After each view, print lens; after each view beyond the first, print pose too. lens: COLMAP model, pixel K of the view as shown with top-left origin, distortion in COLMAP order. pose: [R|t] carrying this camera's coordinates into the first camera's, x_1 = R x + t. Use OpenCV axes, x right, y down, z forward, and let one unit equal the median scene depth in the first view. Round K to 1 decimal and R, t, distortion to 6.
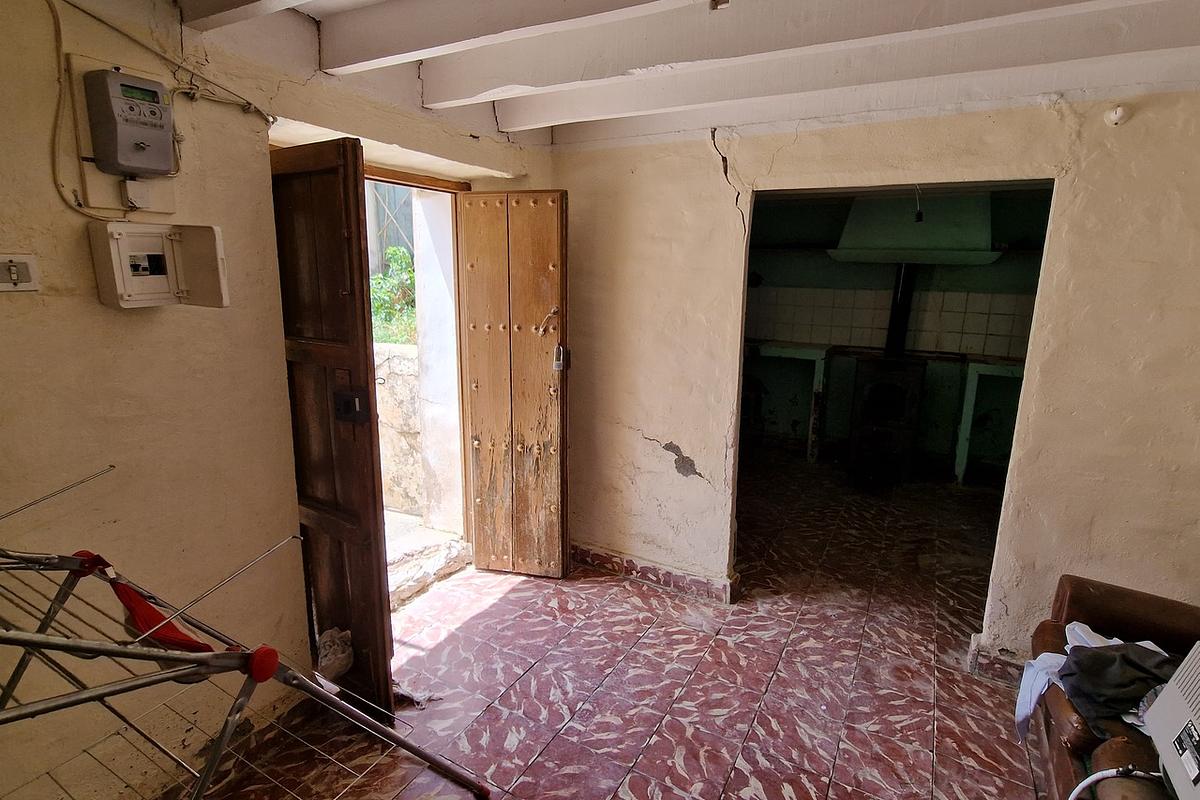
lens RADIAL K [[598.2, 0, 595.6], [0, 598.2, 390.9], [0, 0, 1]] dist [0.005043, -0.003613]
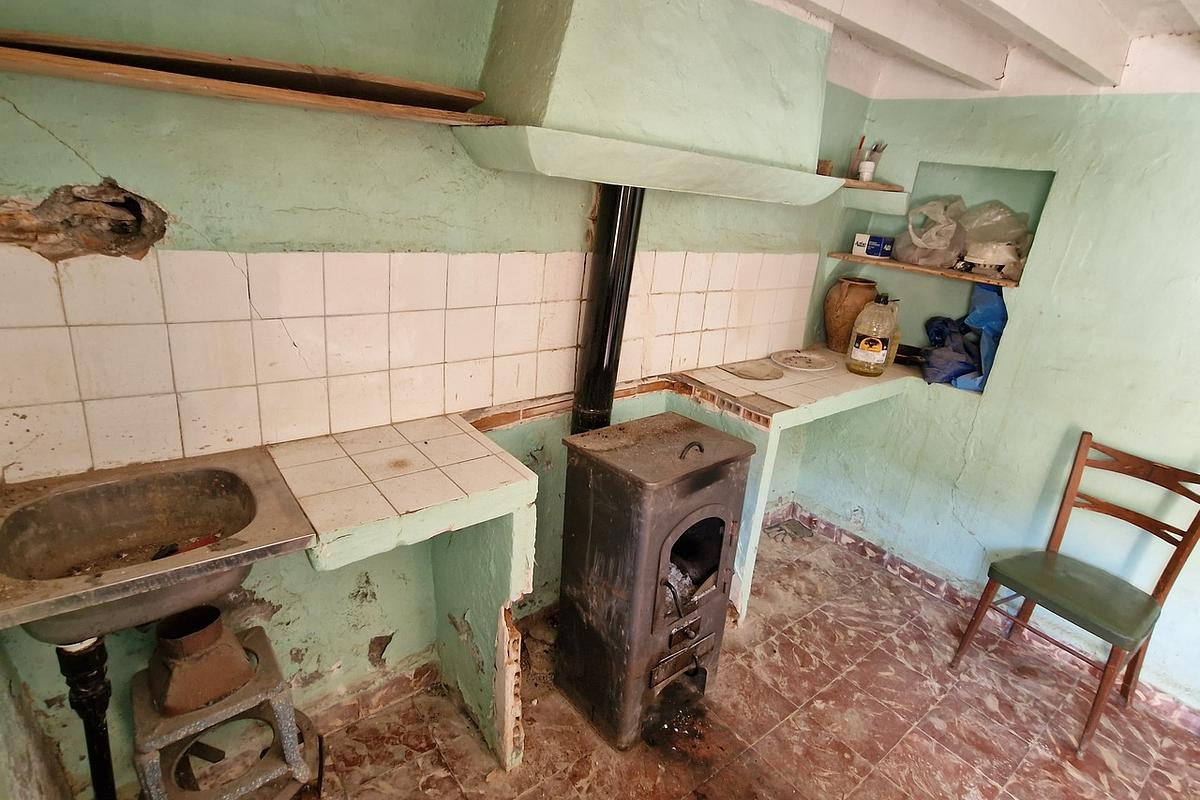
lens RADIAL K [[598.2, 0, 595.6], [0, 598.2, 390.9], [0, 0, 1]] dist [0.005043, -0.003613]
pose [[0.382497, -0.292106, 0.876567, 0.273351], [0.096039, 0.956141, 0.276715, -0.386410], [-0.918952, -0.021659, 0.393774, 1.712118]]
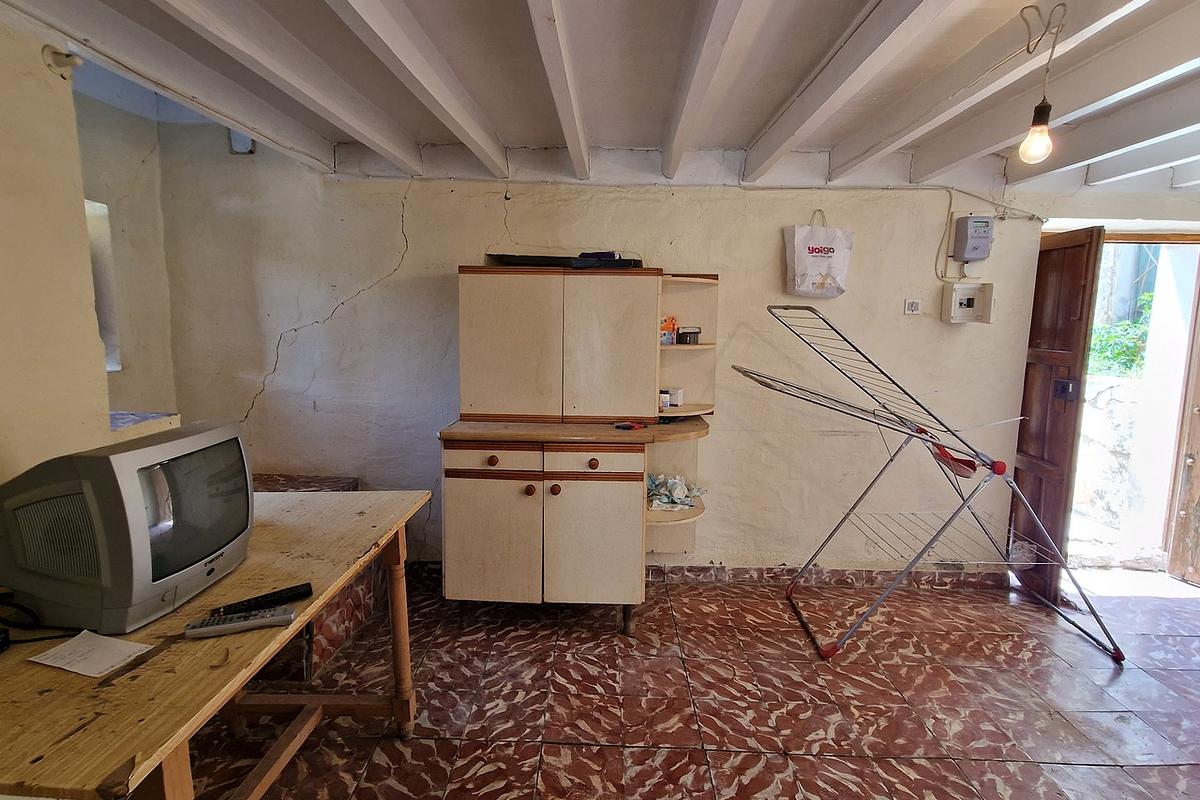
lens RADIAL K [[598.2, 0, 595.6], [0, 598.2, 390.9], [0, 0, 1]] dist [0.005043, -0.003613]
pose [[0.473876, 0.104234, -0.874401, 0.300177], [-0.180132, 0.983447, 0.019612, 0.170615], [0.861971, 0.148213, 0.484808, -0.651111]]
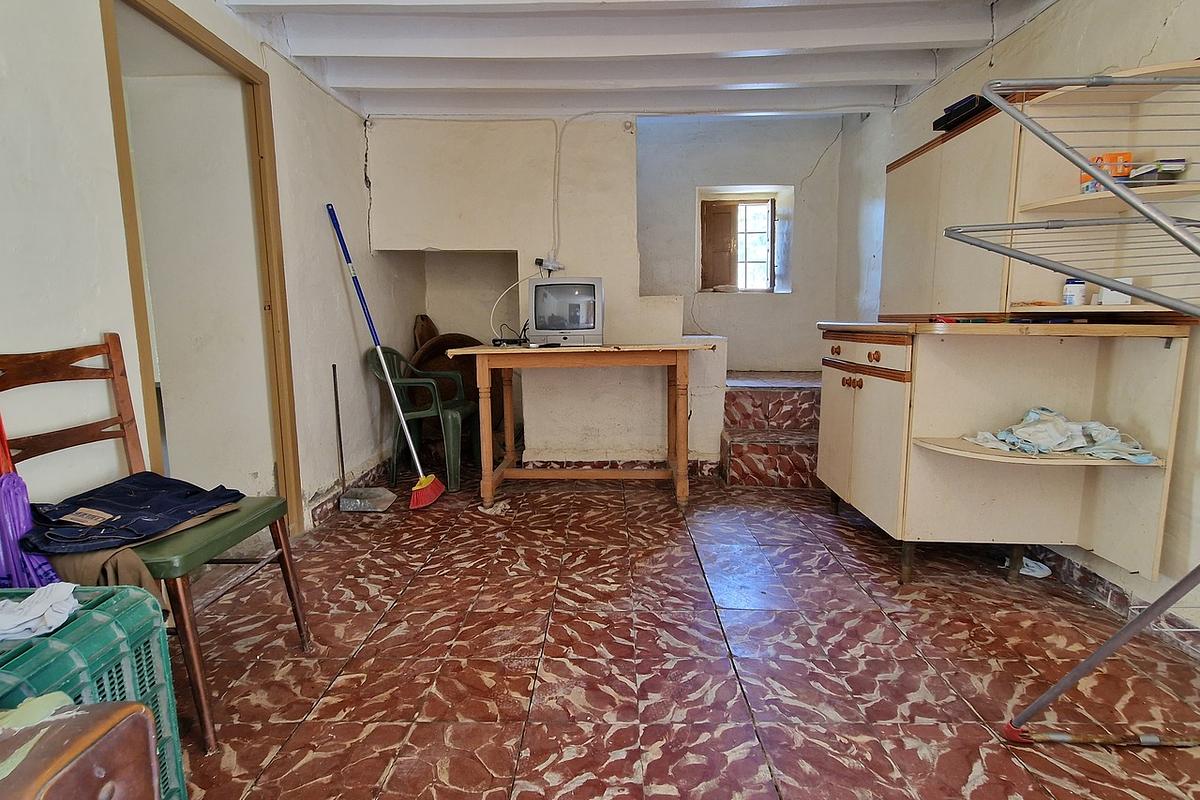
lens RADIAL K [[598.2, 0, 595.6], [0, 598.2, 390.9], [0, 0, 1]] dist [0.005043, -0.003613]
pose [[-0.882841, 0.049081, -0.467100, 0.208923], [-0.096638, 0.954262, 0.282921, 0.148249], [0.459622, 0.294915, -0.837719, 0.480405]]
